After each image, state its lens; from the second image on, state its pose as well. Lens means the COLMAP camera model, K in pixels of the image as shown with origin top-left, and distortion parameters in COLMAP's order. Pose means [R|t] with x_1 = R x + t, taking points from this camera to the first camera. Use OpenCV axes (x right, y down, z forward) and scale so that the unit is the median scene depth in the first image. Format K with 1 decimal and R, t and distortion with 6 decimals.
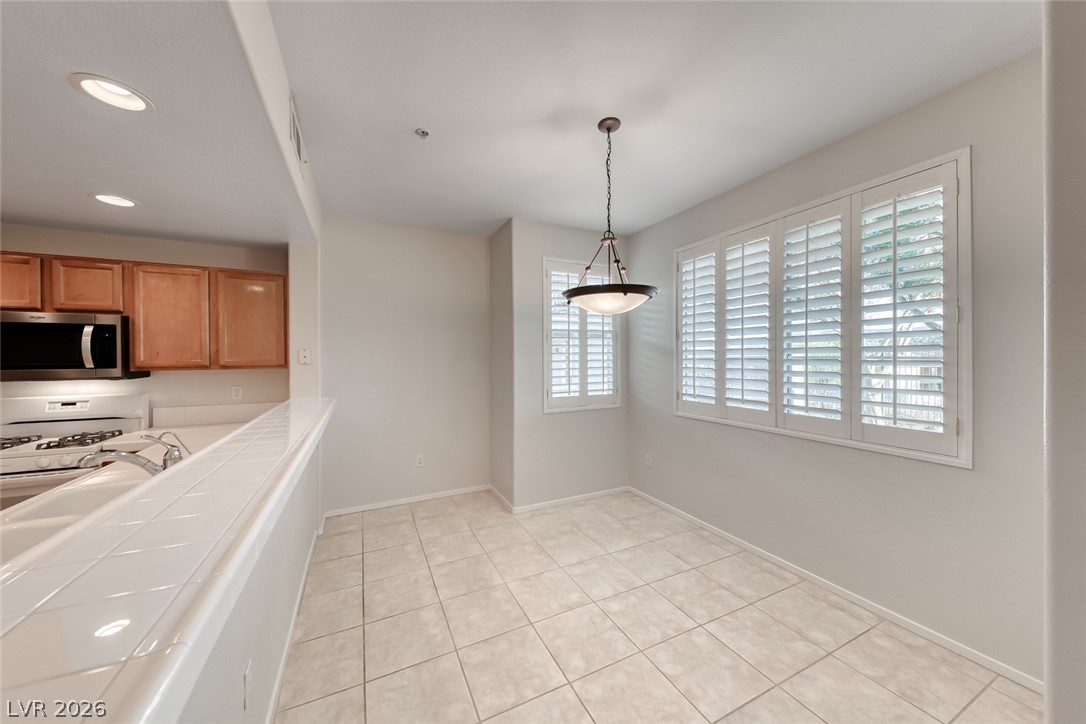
lens RADIAL K [[372.2, 0, 536.2], [0, 372.2, 357.2], [0, 0, 1]] dist [0.010659, -0.003953]
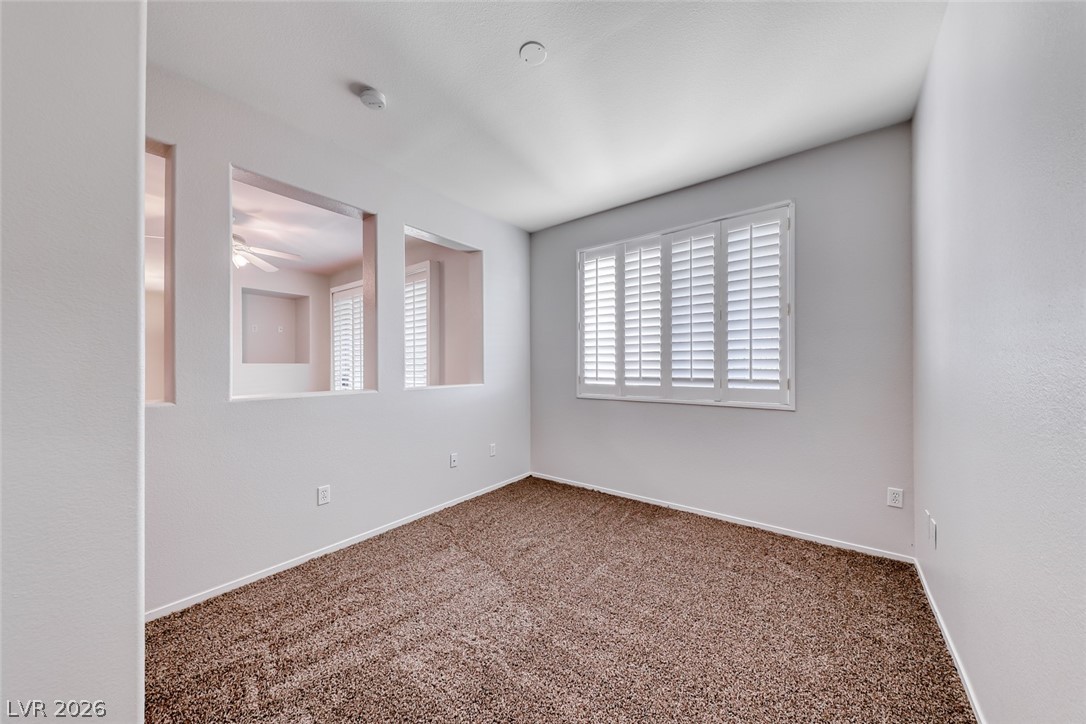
lens RADIAL K [[372.2, 0, 531.6], [0, 372.2, 368.6], [0, 0, 1]] dist [0.010659, -0.003953]
pose [[0.901564, -0.011370, 0.432497, -0.293491], [0.007943, 0.999921, 0.009730, 0.069066], [-0.432574, -0.005337, 0.901583, 0.058399]]
